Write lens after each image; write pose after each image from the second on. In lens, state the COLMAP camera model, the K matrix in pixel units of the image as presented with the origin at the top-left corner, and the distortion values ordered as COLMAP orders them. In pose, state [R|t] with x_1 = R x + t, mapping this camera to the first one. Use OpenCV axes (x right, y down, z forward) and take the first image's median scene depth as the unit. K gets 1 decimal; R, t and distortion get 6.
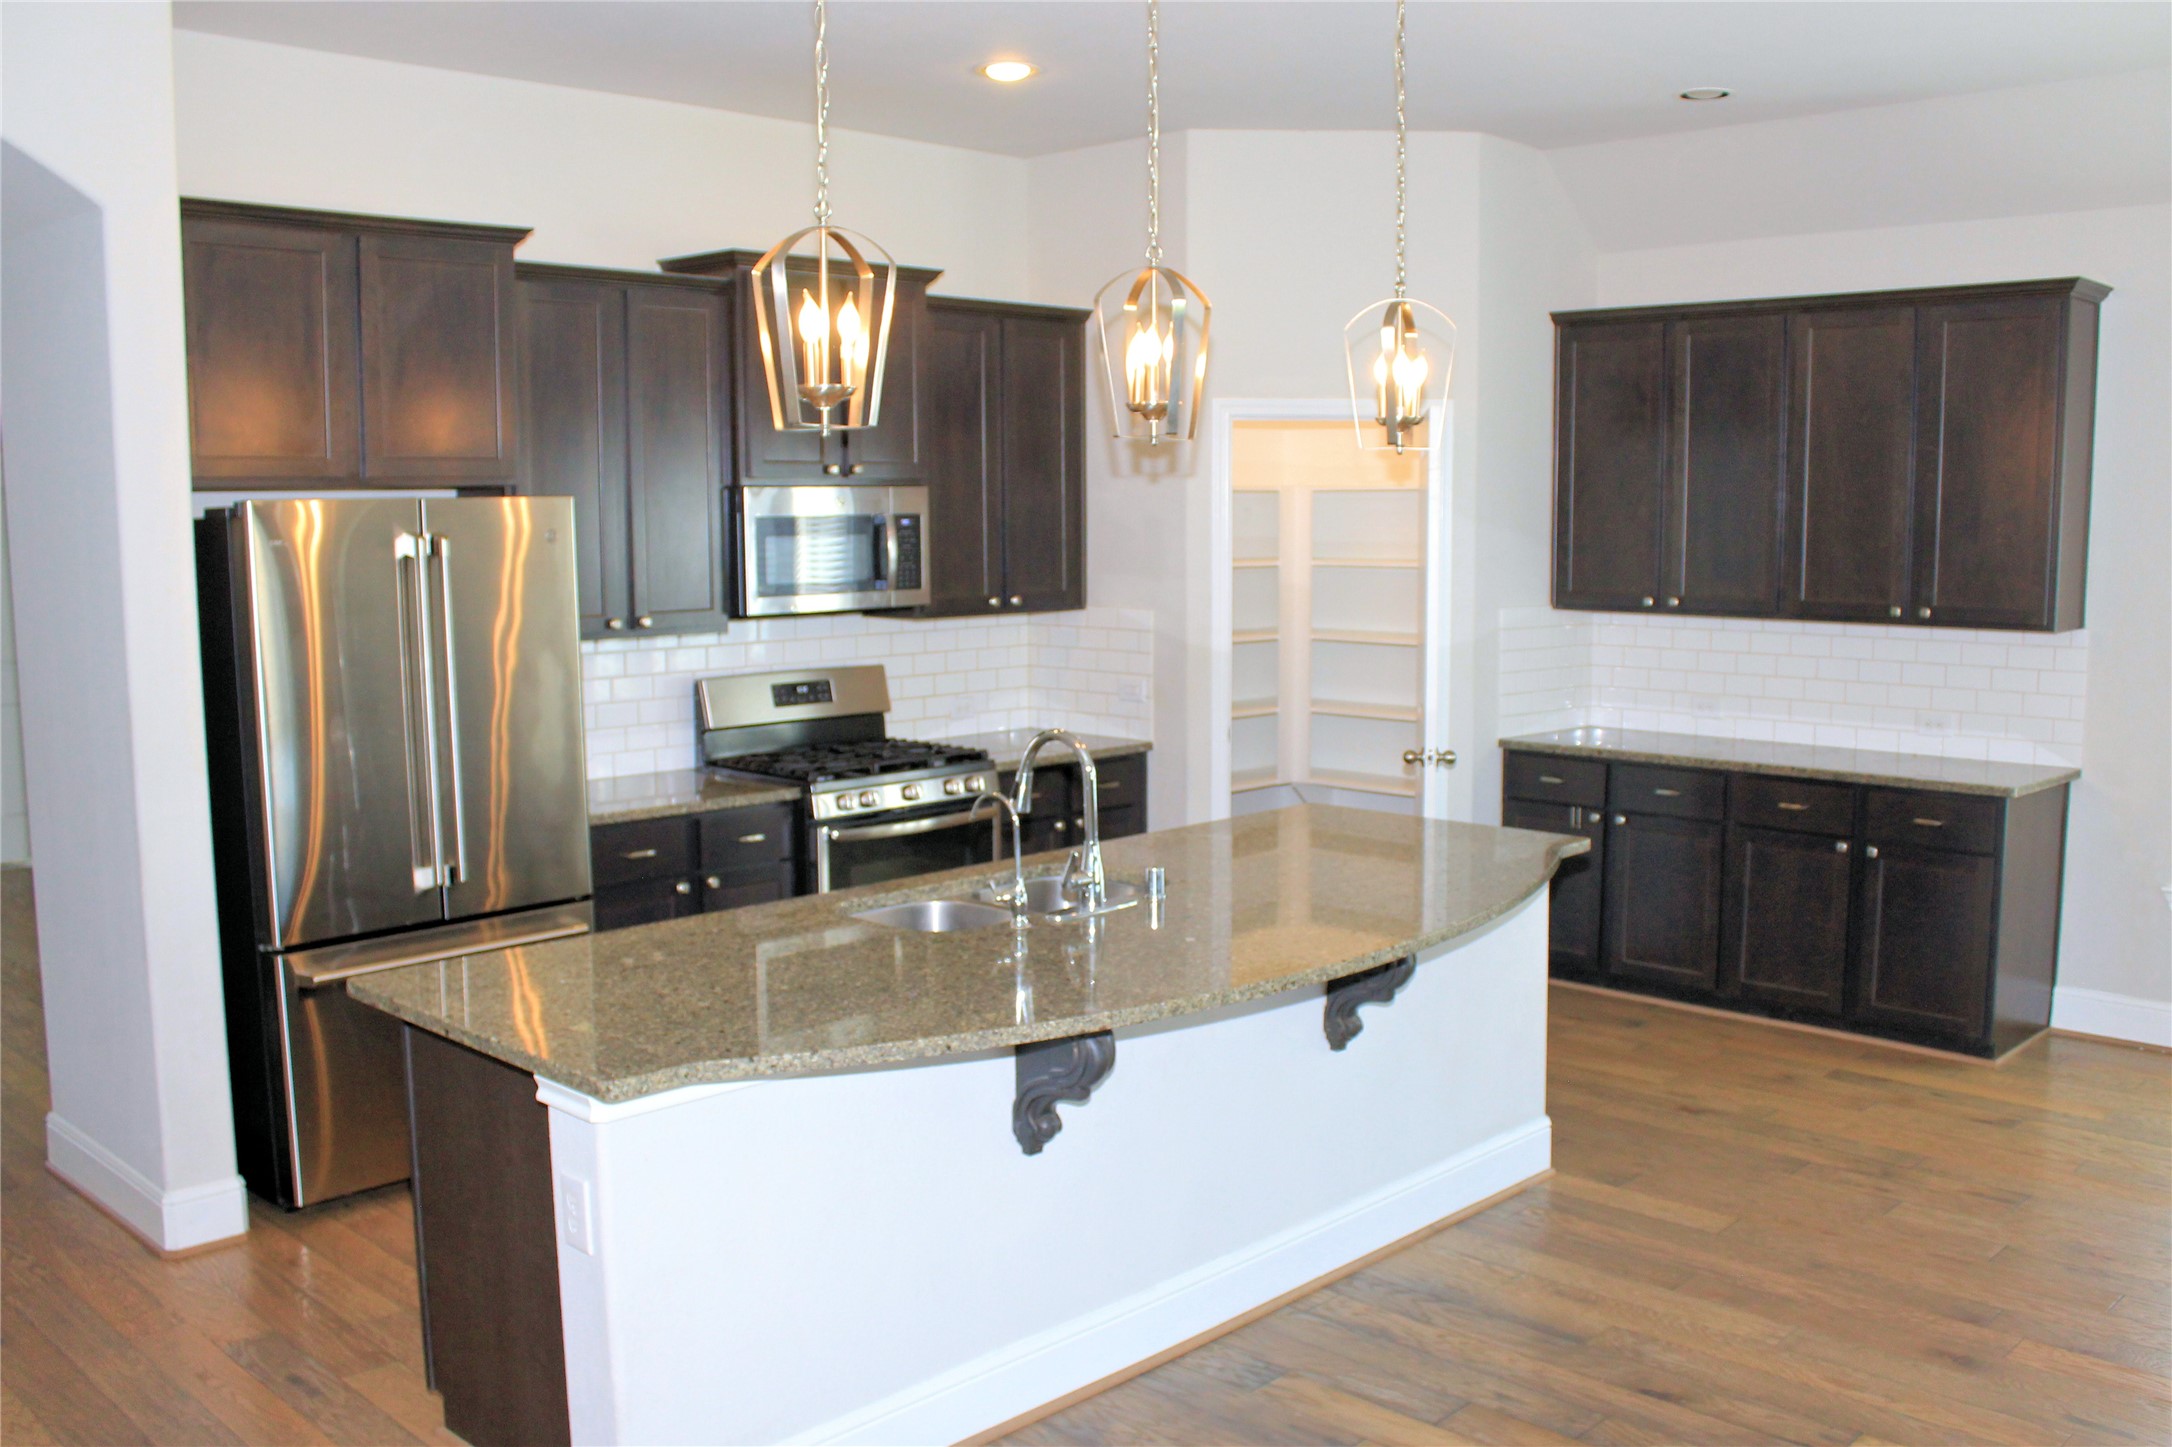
lens RADIAL K [[1896.3, 0, 1041.9], [0, 1896.3, 695.8], [0, 0, 1]] dist [-0.148670, 0.093238]
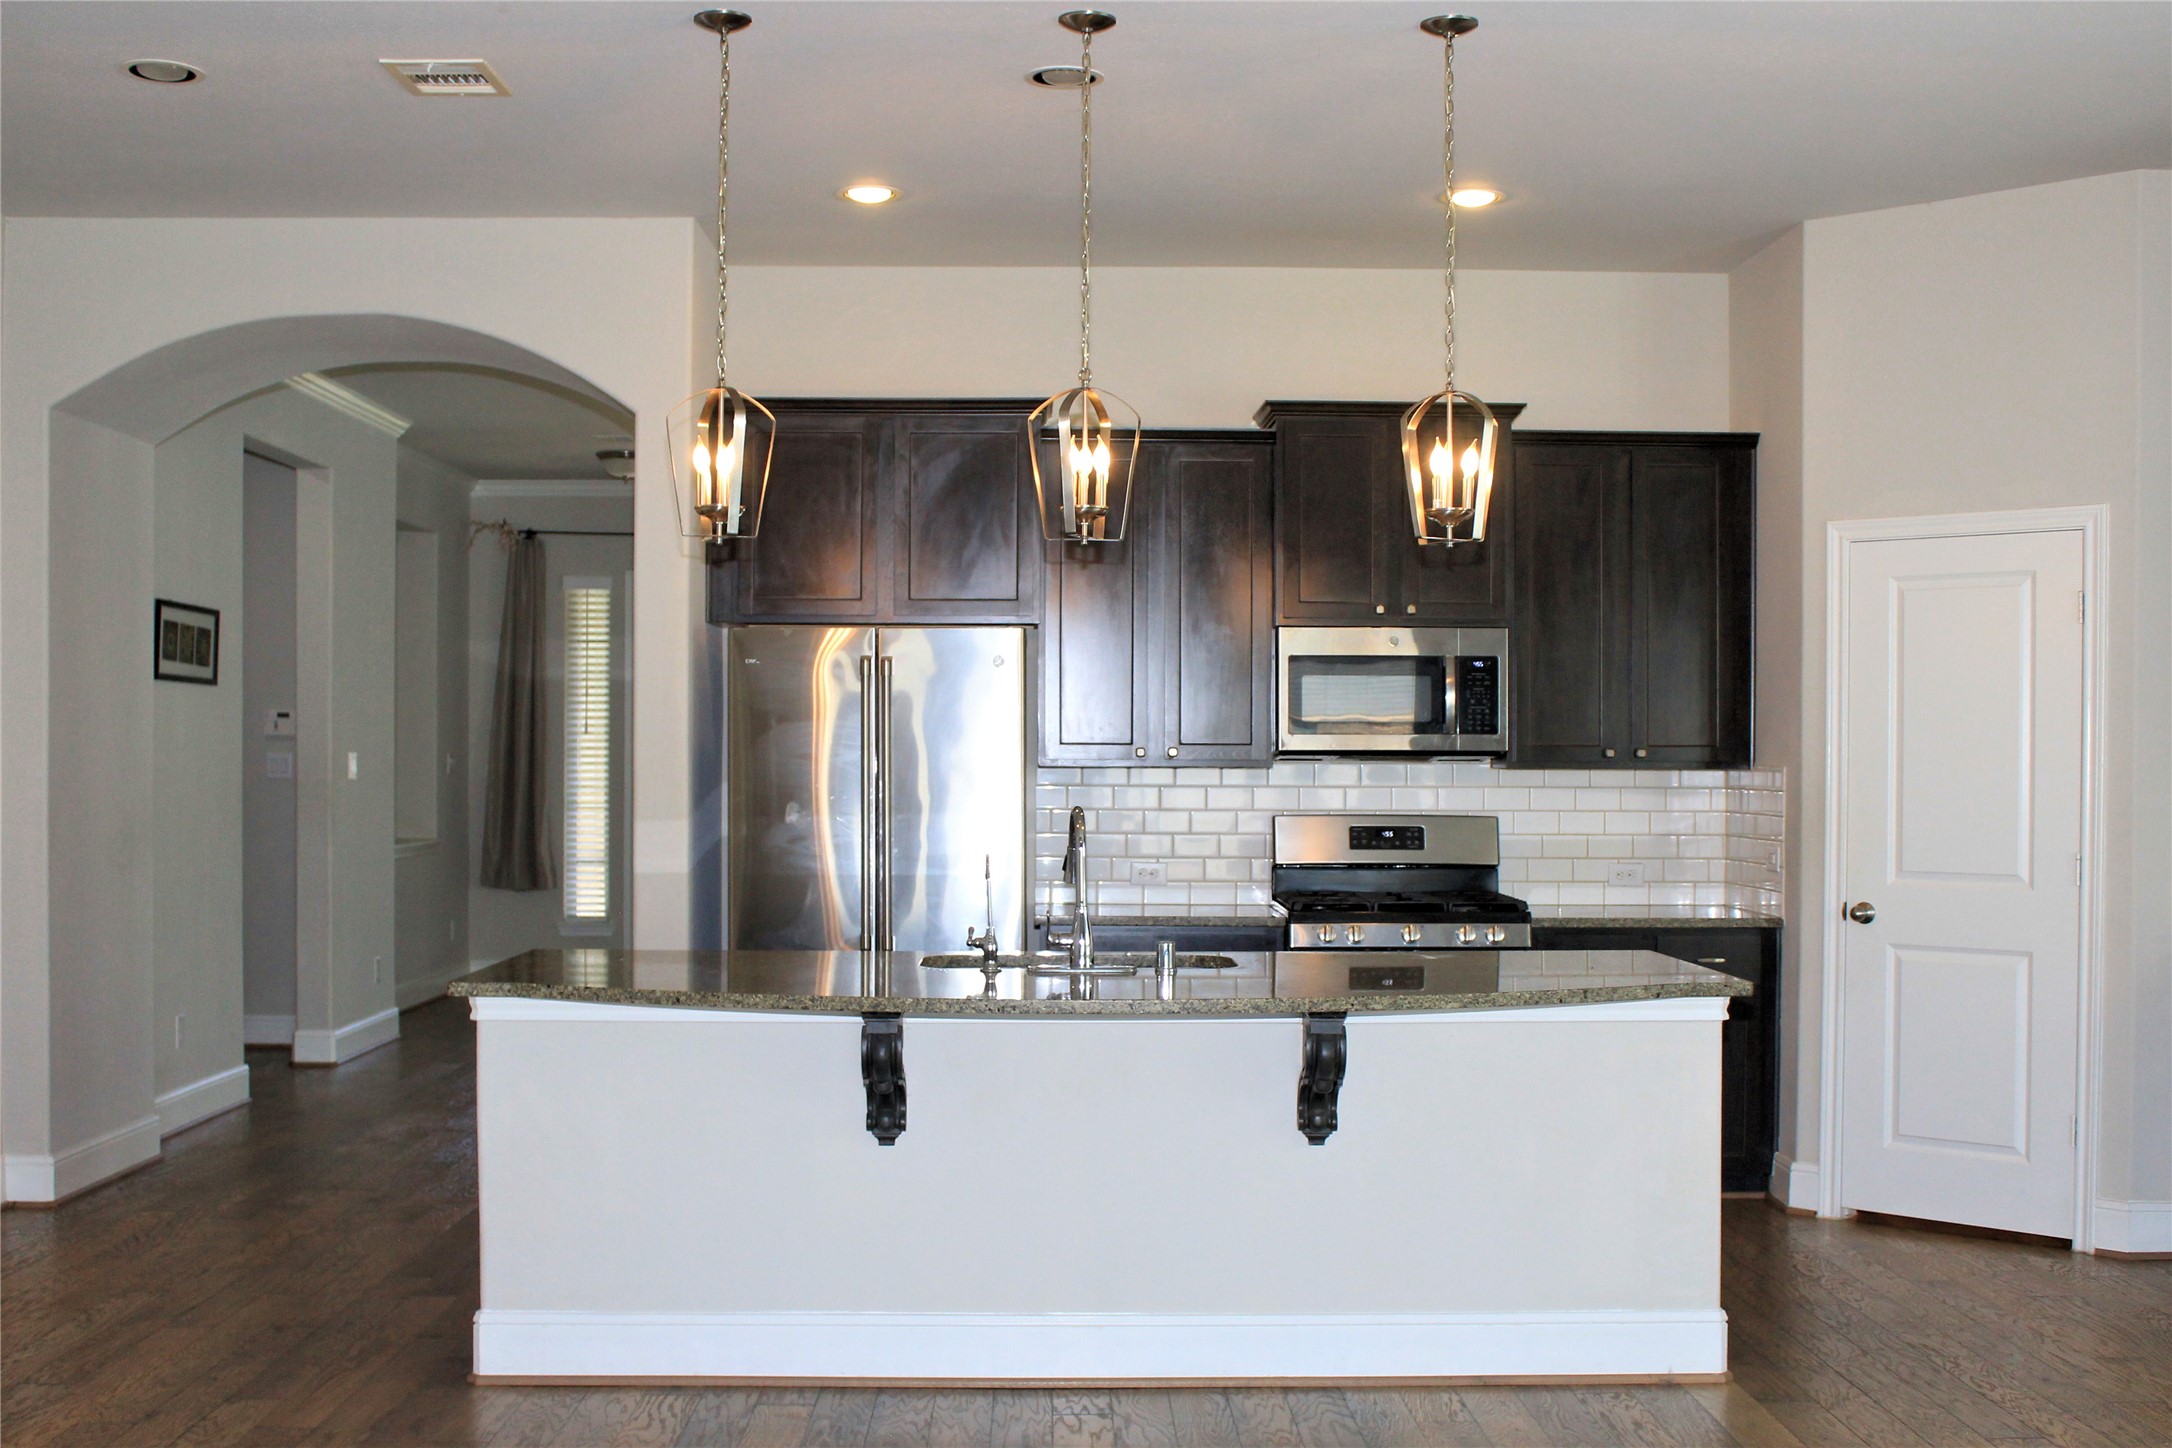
lens RADIAL K [[2307.3, 0, 1089.3], [0, 2307.3, 730.0], [0, 0, 1]] dist [-0.094191, 0.000000]
pose [[0.731176, 0.003797, -0.682179, 0.607881], [-0.078913, 0.993742, -0.079050, 0.052442], [0.677610, 0.111632, 0.726900, 0.012993]]
